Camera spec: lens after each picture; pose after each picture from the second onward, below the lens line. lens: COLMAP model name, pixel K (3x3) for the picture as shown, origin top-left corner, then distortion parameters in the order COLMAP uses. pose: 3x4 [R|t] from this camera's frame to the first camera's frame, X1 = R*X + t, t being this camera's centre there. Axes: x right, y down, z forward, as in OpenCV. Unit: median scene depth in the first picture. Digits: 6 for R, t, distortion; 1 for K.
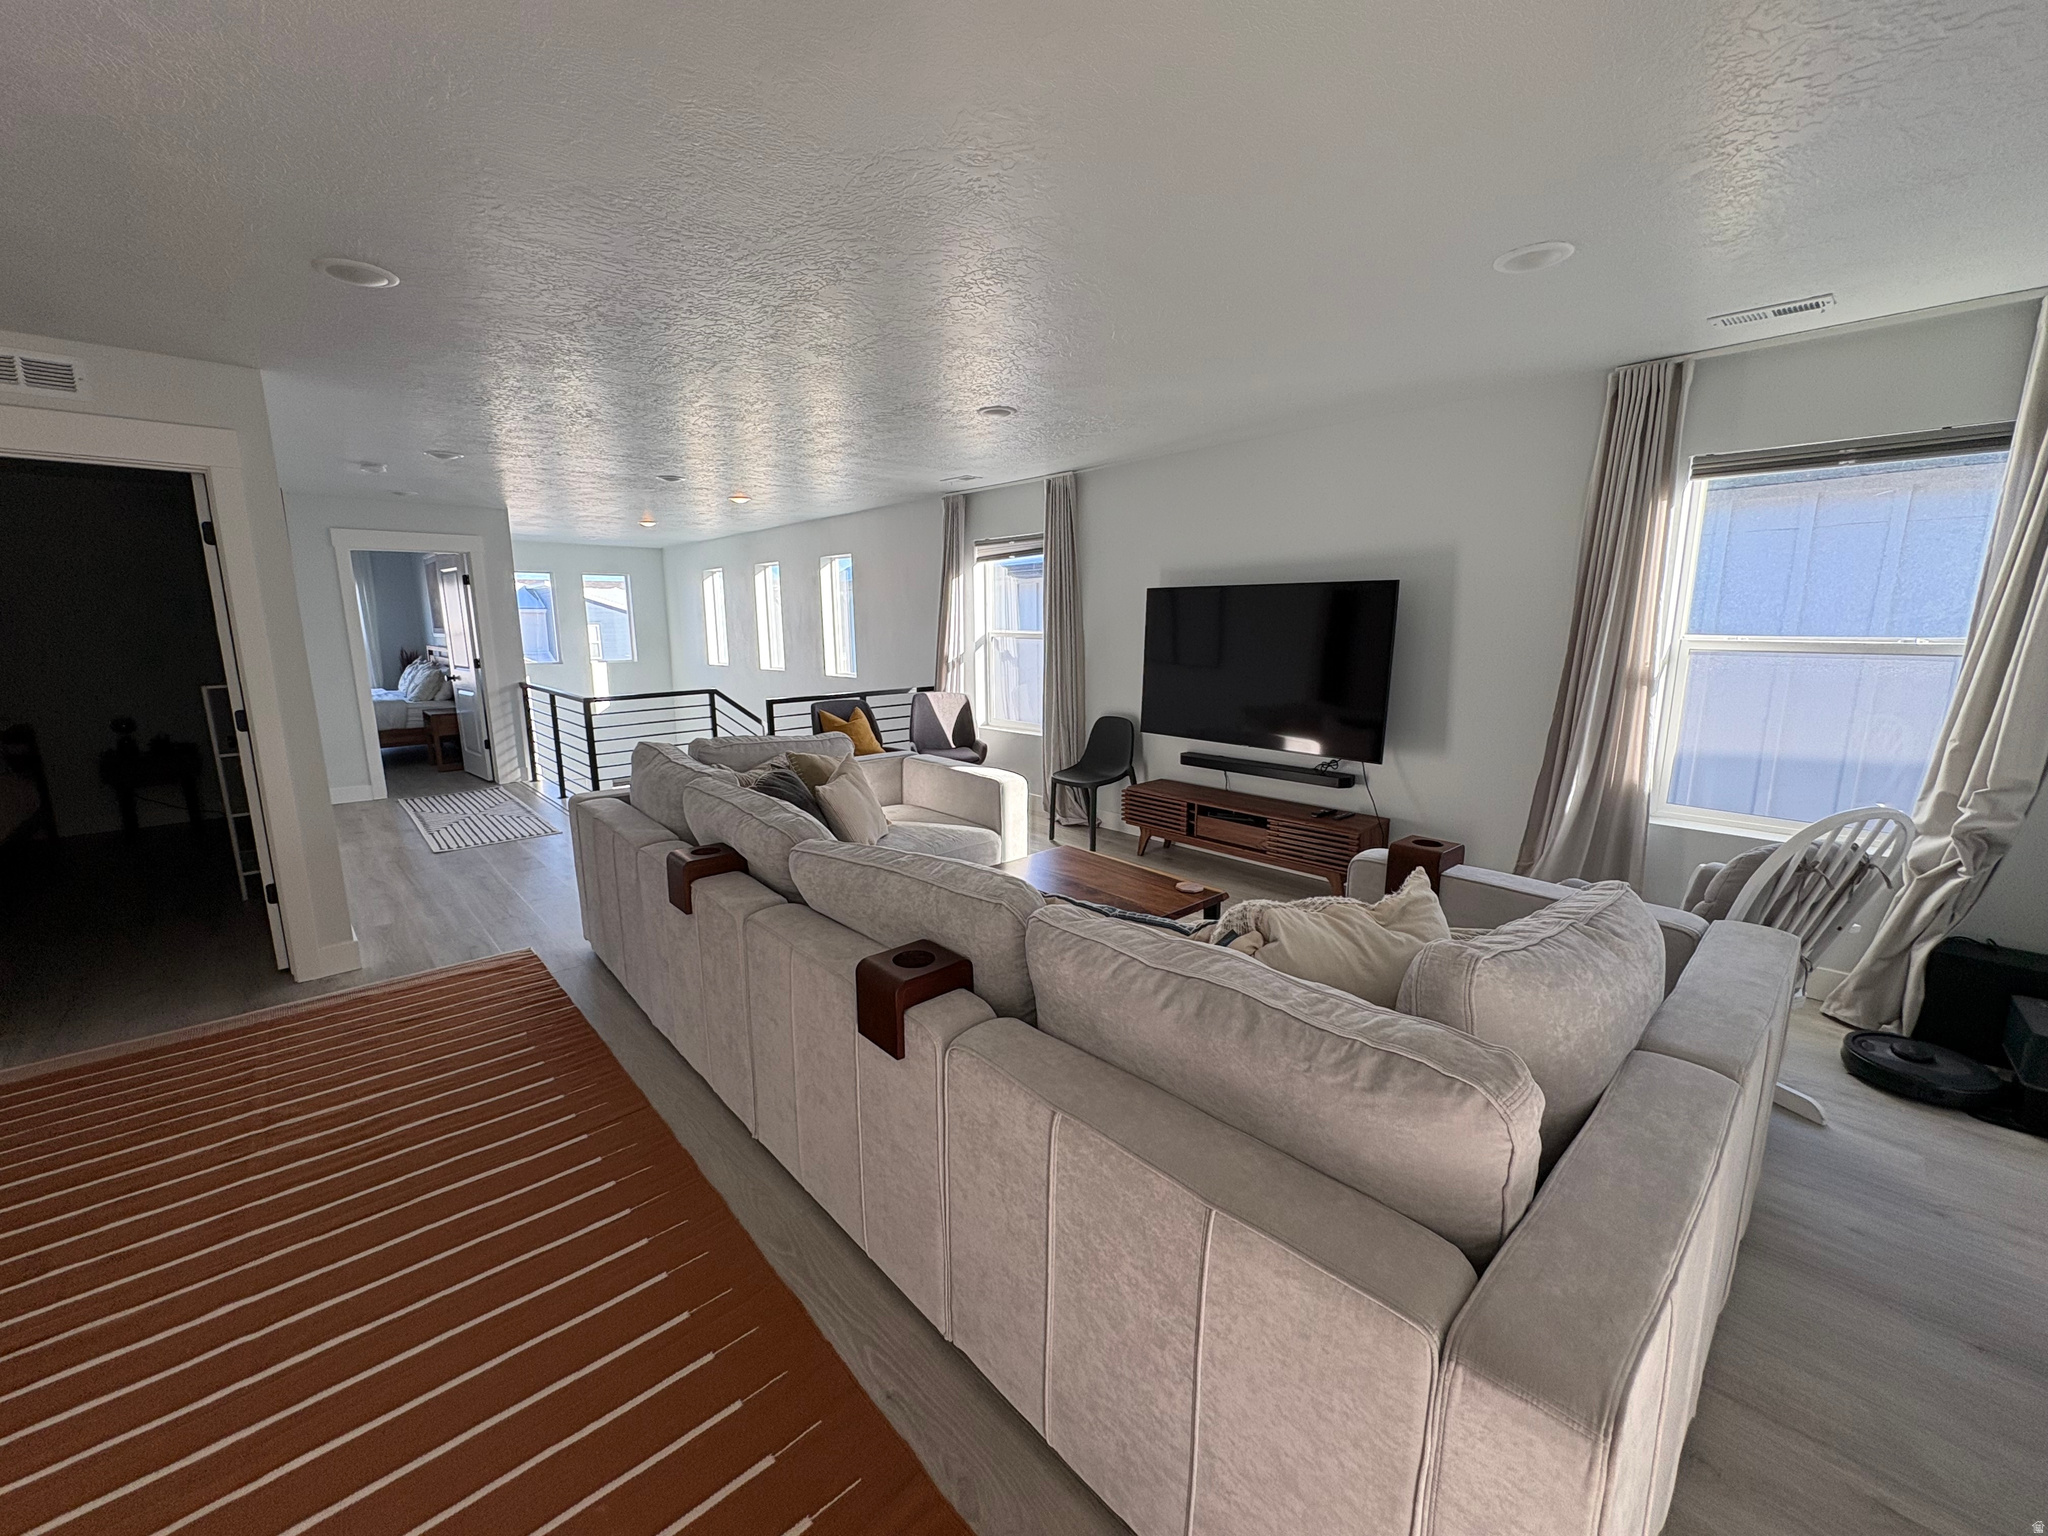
lens RADIAL K [[813.6, 0, 1023.1], [0, 813.6, 765.7], [0, 0, 1]] dist [-0.000335, 0.000181]
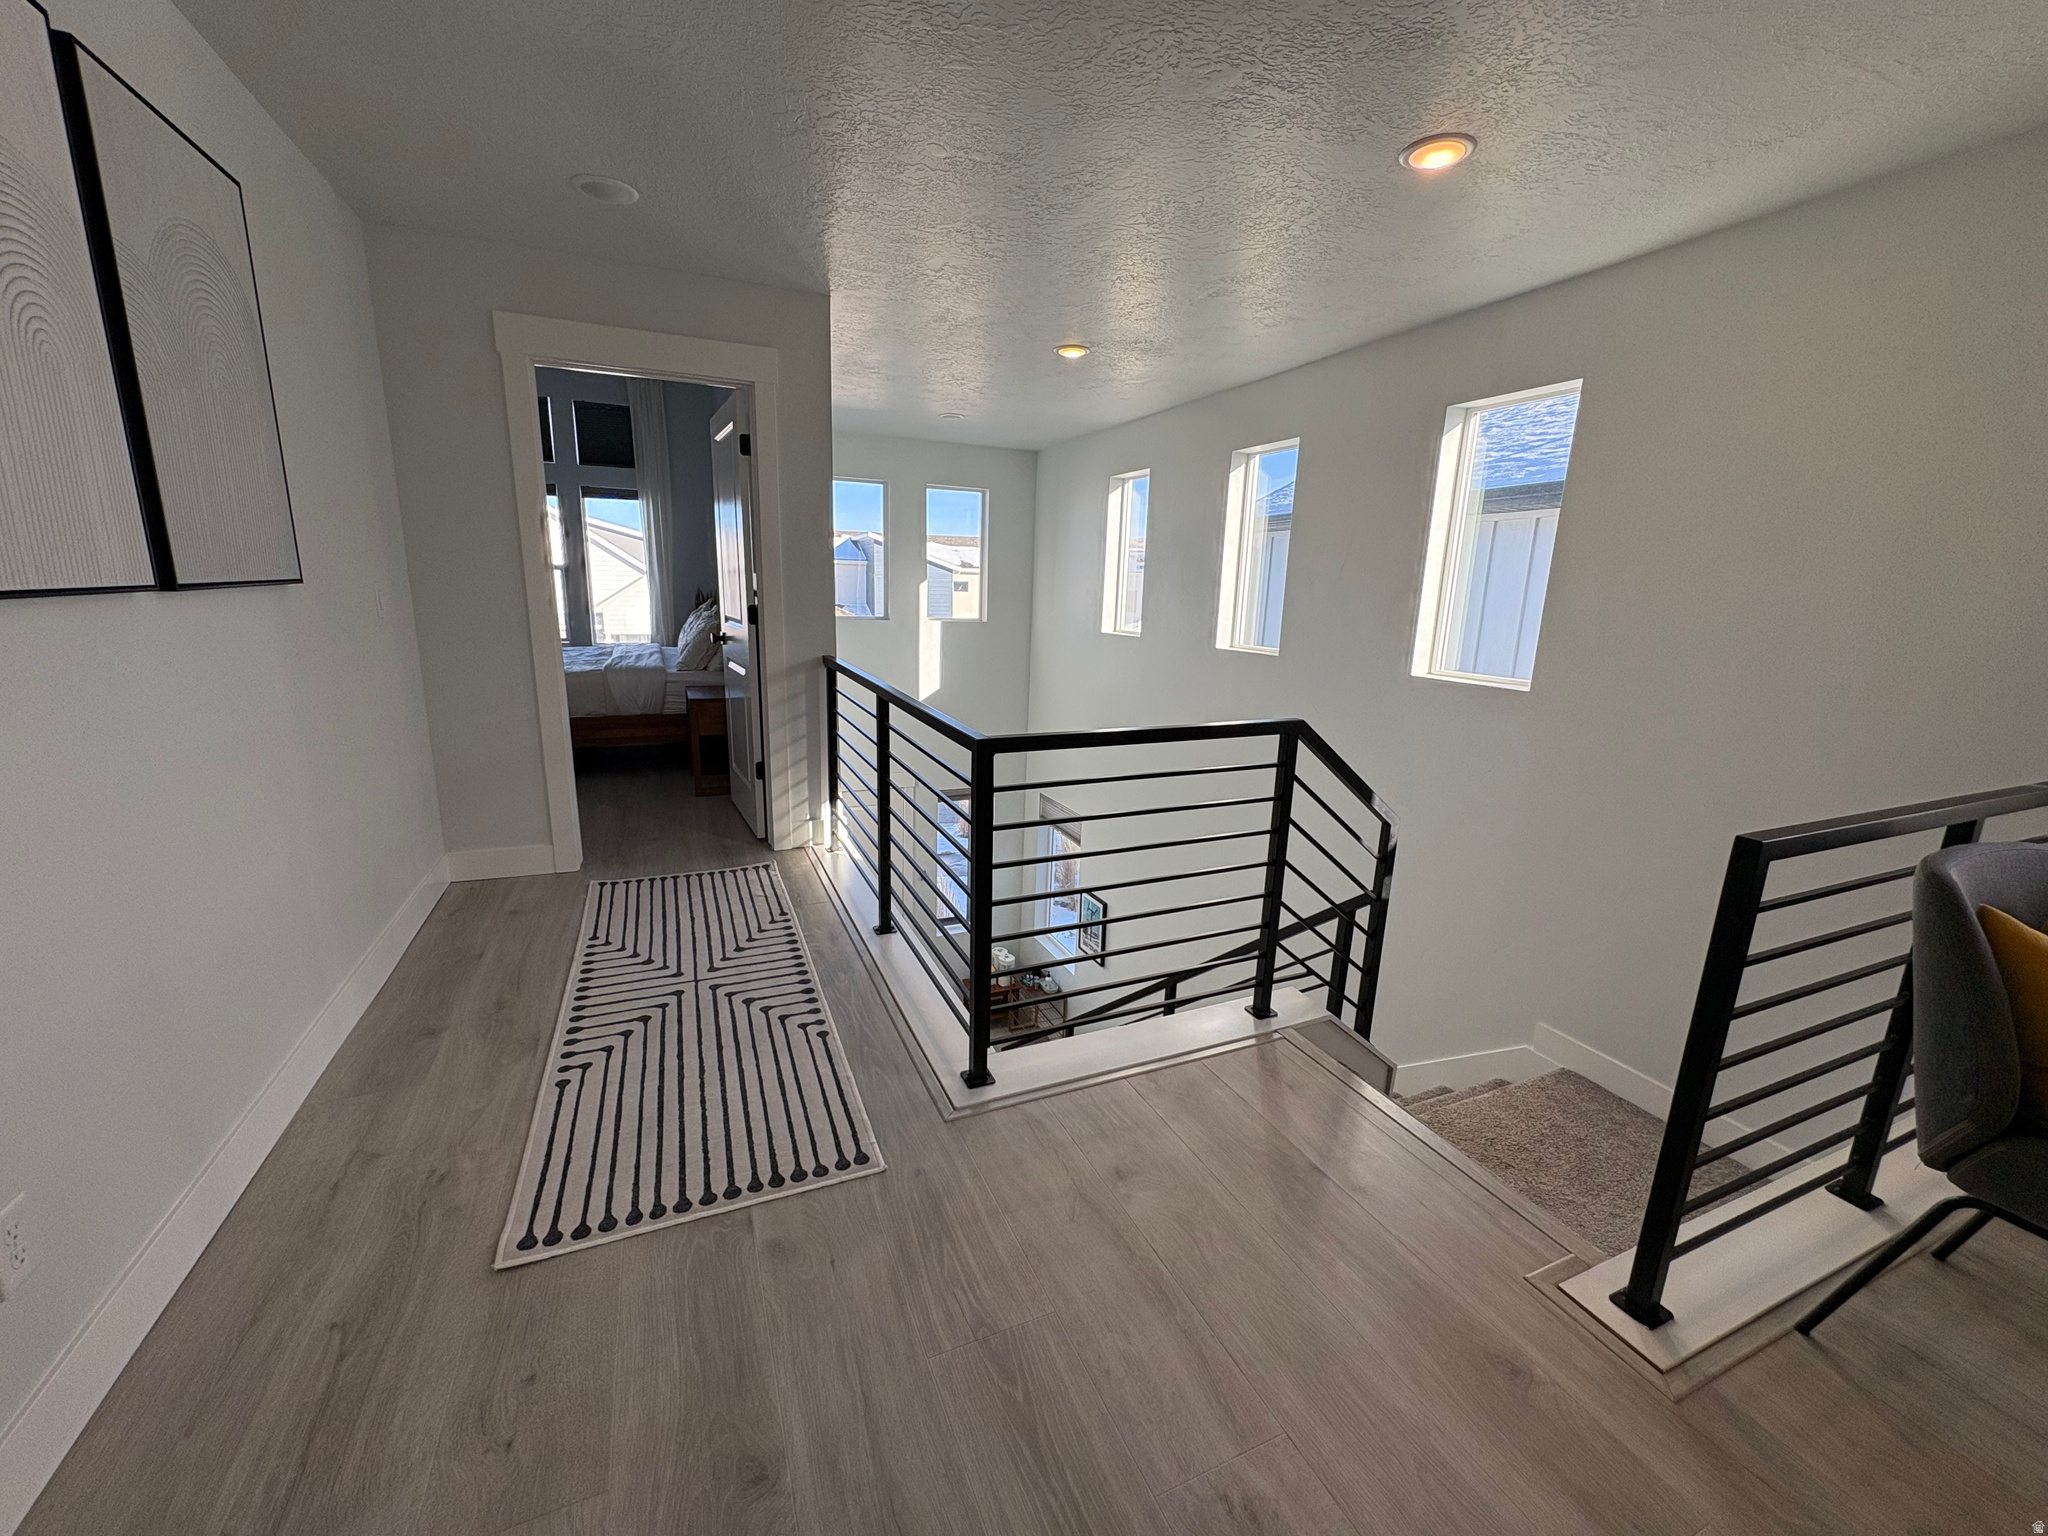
lens RADIAL K [[813.6, 0, 1023.1], [0, 813.6, 765.7], [0, 0, 1]] dist [-0.000335, 0.000181]
pose [[0.943509, 0.107989, -0.313255, -0.389425], [-0.095272, 0.993893, 0.055671, -0.086731], [0.317354, -0.022682, 0.948036, 0.646518]]
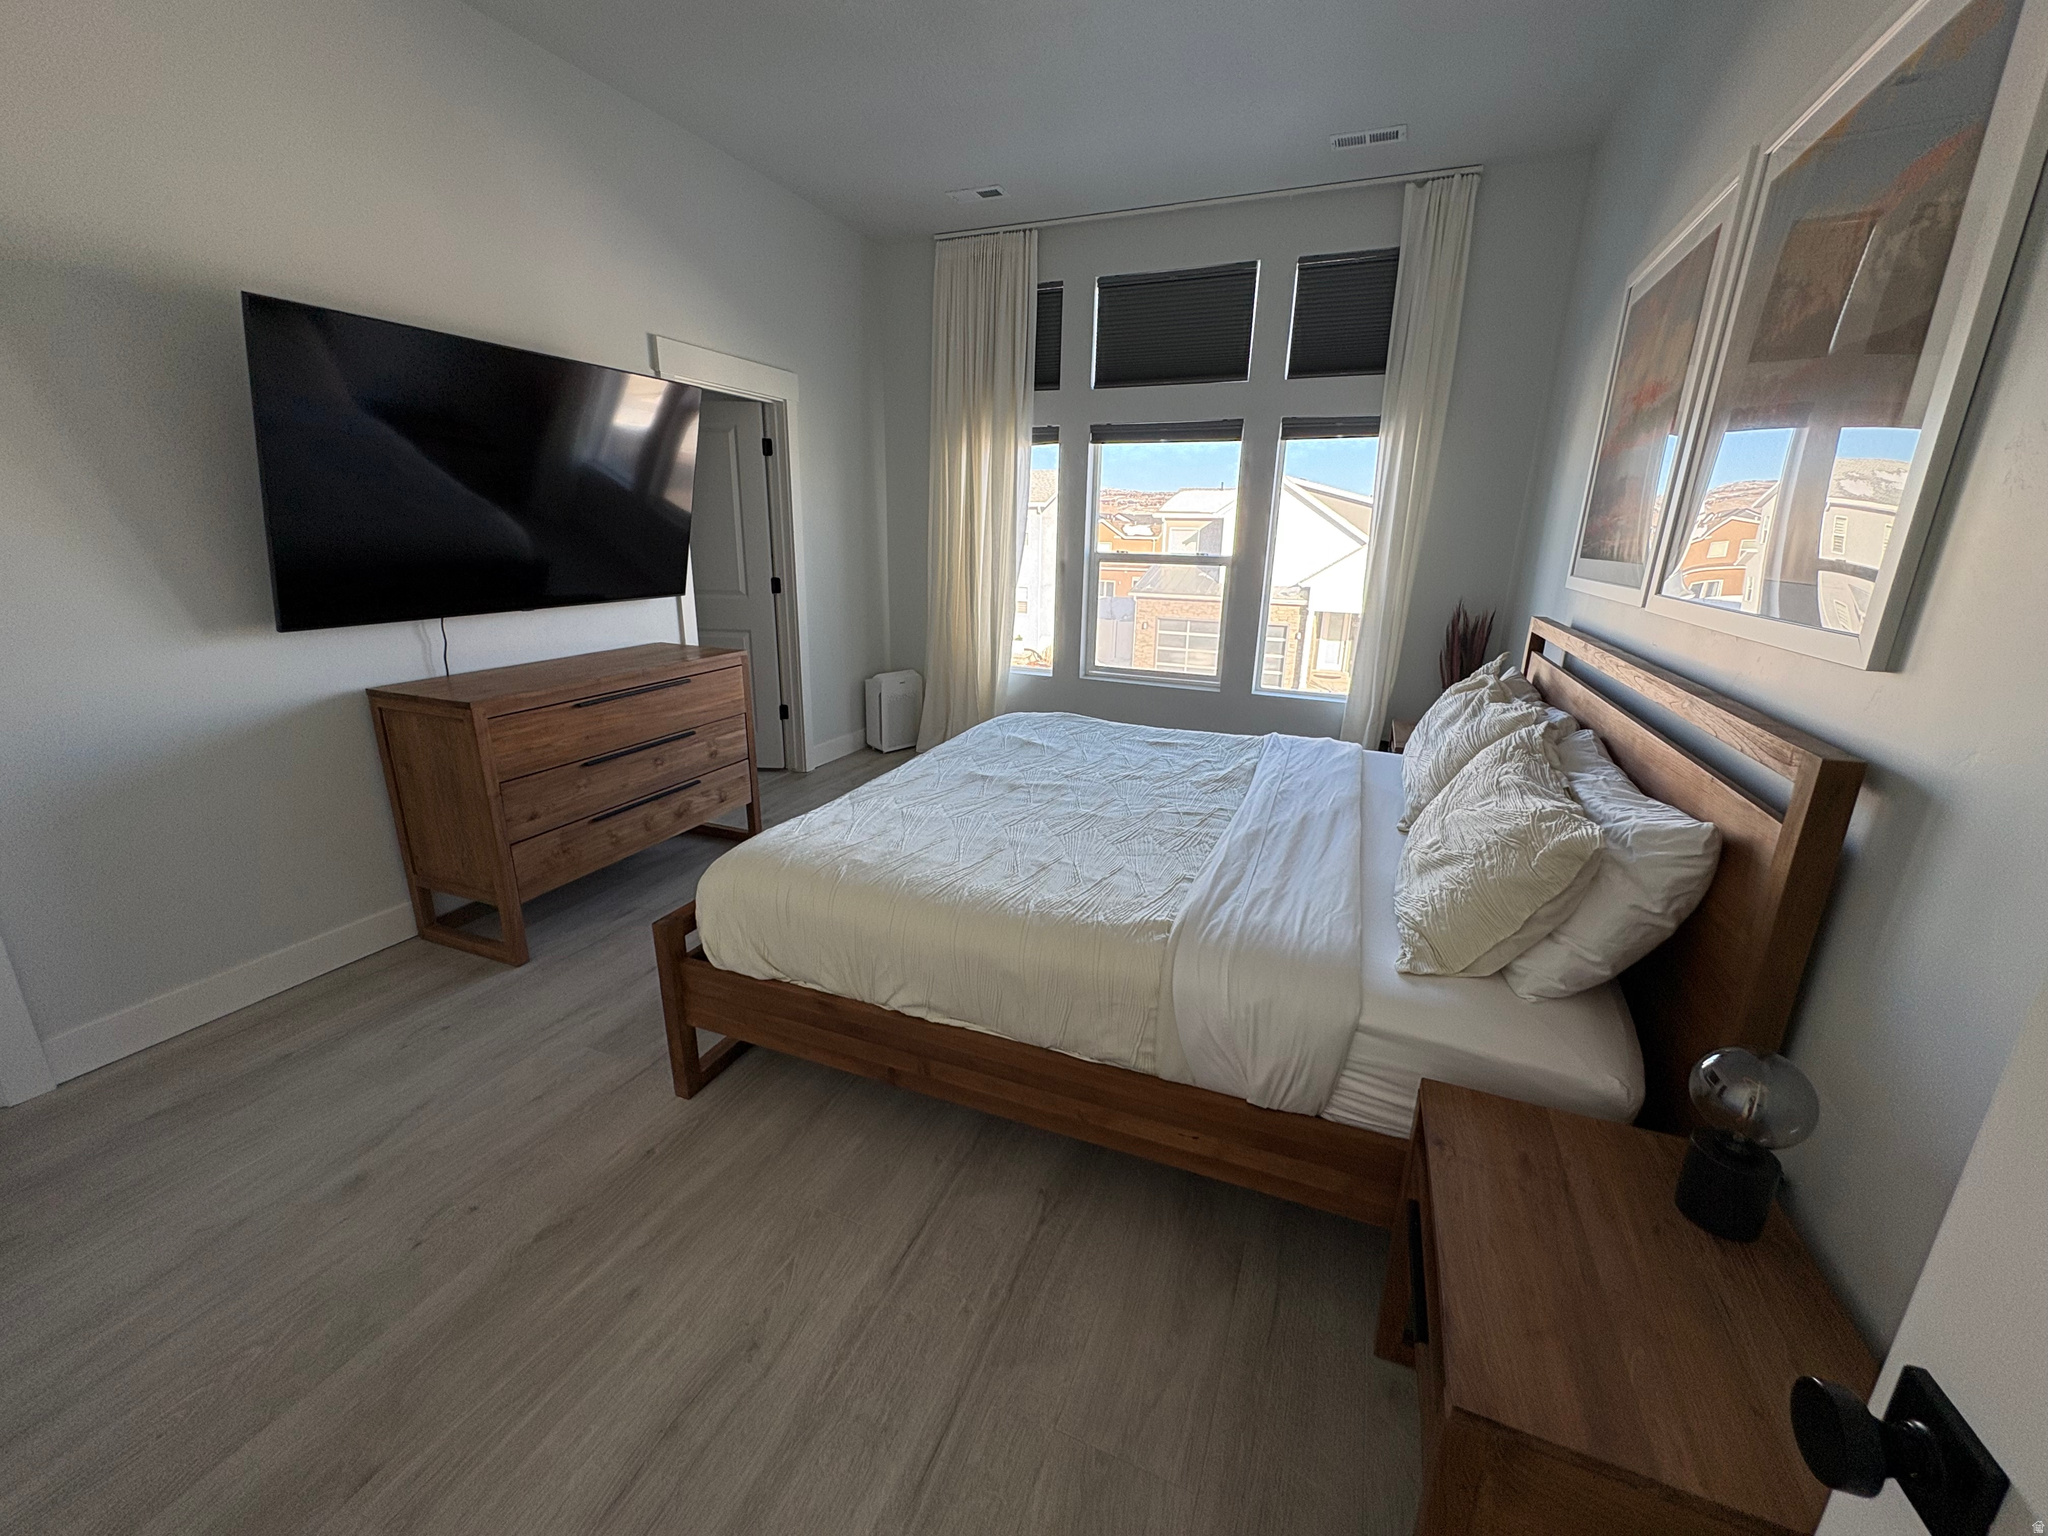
lens RADIAL K [[813.6, 0, 1023.1], [0, 813.6, 765.7], [0, 0, 1]] dist [-0.000335, 0.000181]
pose [[0.412384, 0.271249, -0.869692, -0.837863], [-0.183774, 0.959789, 0.212209, -0.190695], [0.892282, 0.072315, 0.445650, 1.103864]]
